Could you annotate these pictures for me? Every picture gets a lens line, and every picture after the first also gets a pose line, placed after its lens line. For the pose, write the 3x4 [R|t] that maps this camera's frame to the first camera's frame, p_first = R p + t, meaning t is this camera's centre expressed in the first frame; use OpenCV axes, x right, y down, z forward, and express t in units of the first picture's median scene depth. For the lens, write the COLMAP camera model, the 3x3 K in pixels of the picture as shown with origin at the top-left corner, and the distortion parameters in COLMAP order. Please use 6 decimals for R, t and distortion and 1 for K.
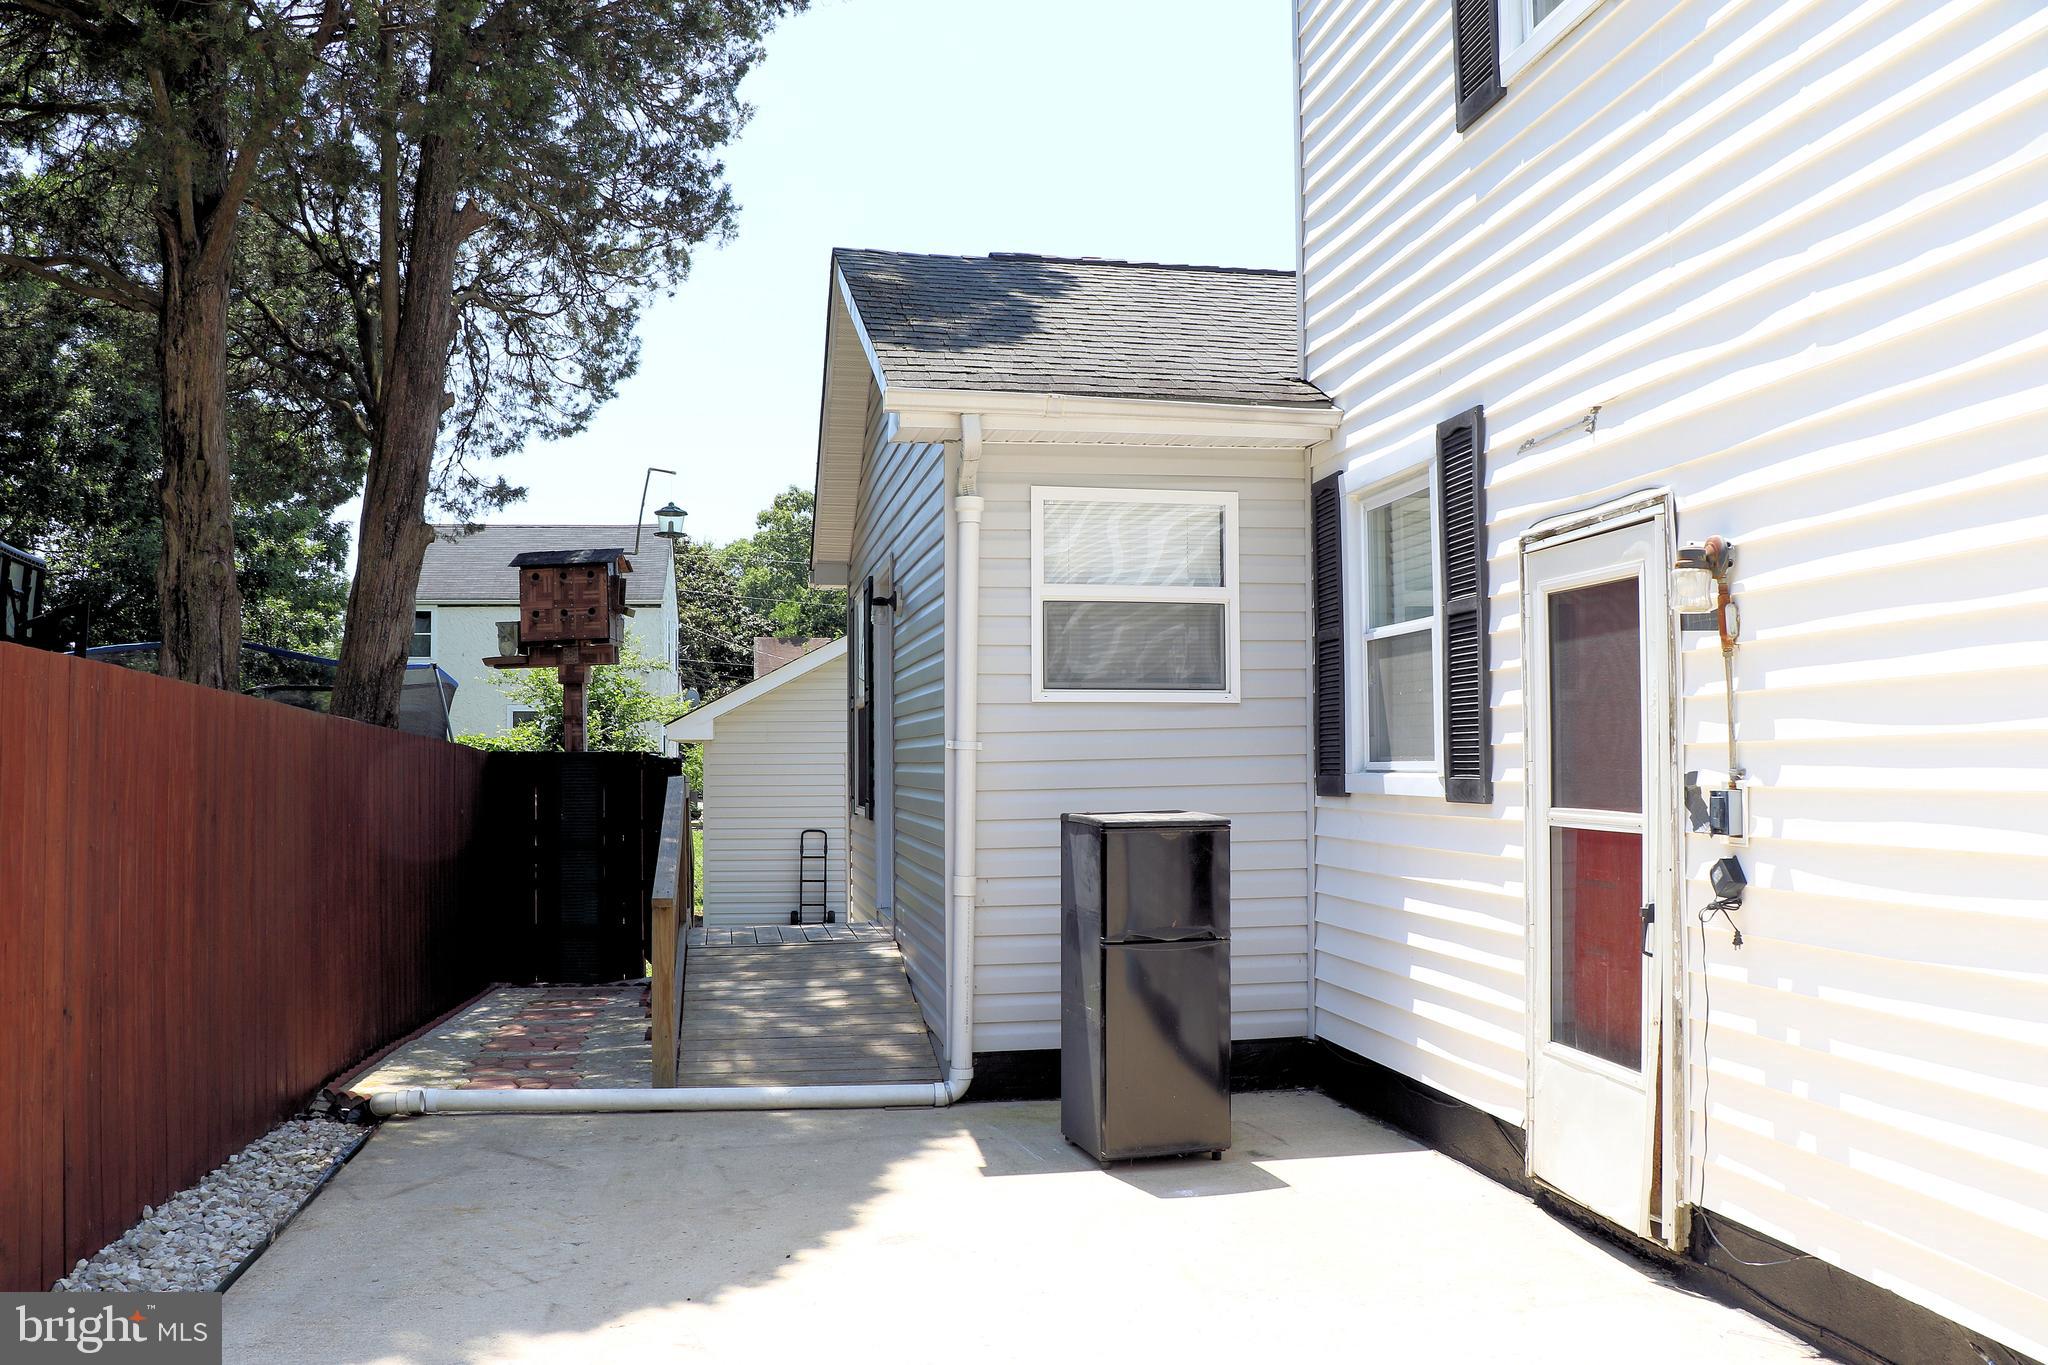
lens RADIAL K [[1662.2, 0, 1024.0], [0, 1662.2, 682.5], [0, 0, 1]] dist [-0.244401, 0.279691]
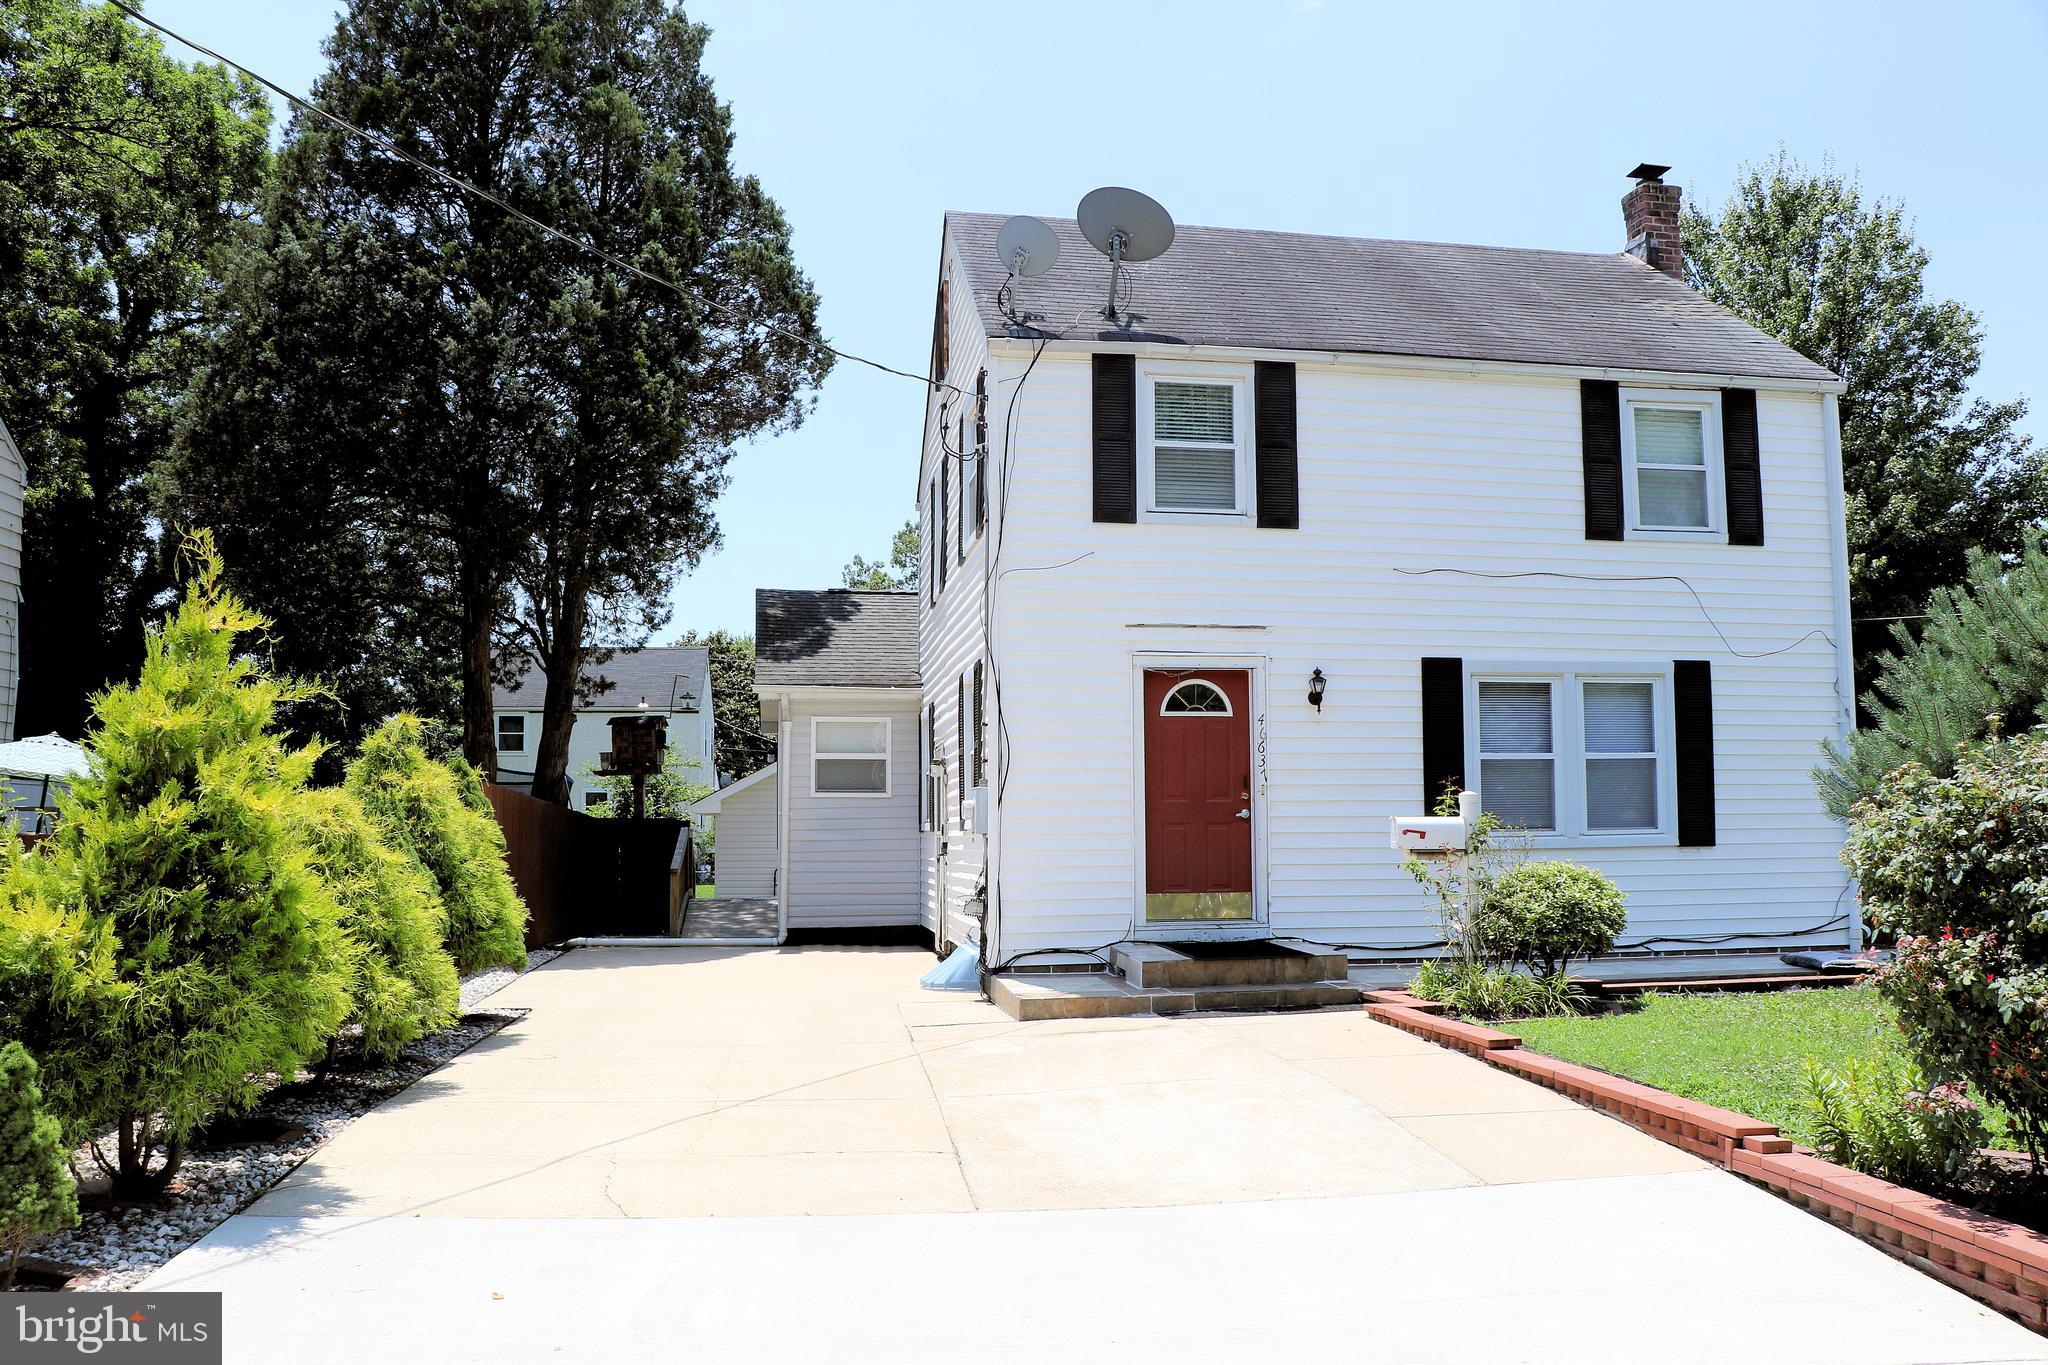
lens RADIAL K [[1662.2, 0, 1024.0], [0, 1662.2, 682.5], [0, 0, 1]] dist [-0.244401, 0.279691]
pose [[0.999560, -0.002342, -0.029579, 0.246521], [0.000933, 0.998868, -0.047559, -0.025974], [0.029657, 0.047511, 0.998430, -0.964663]]
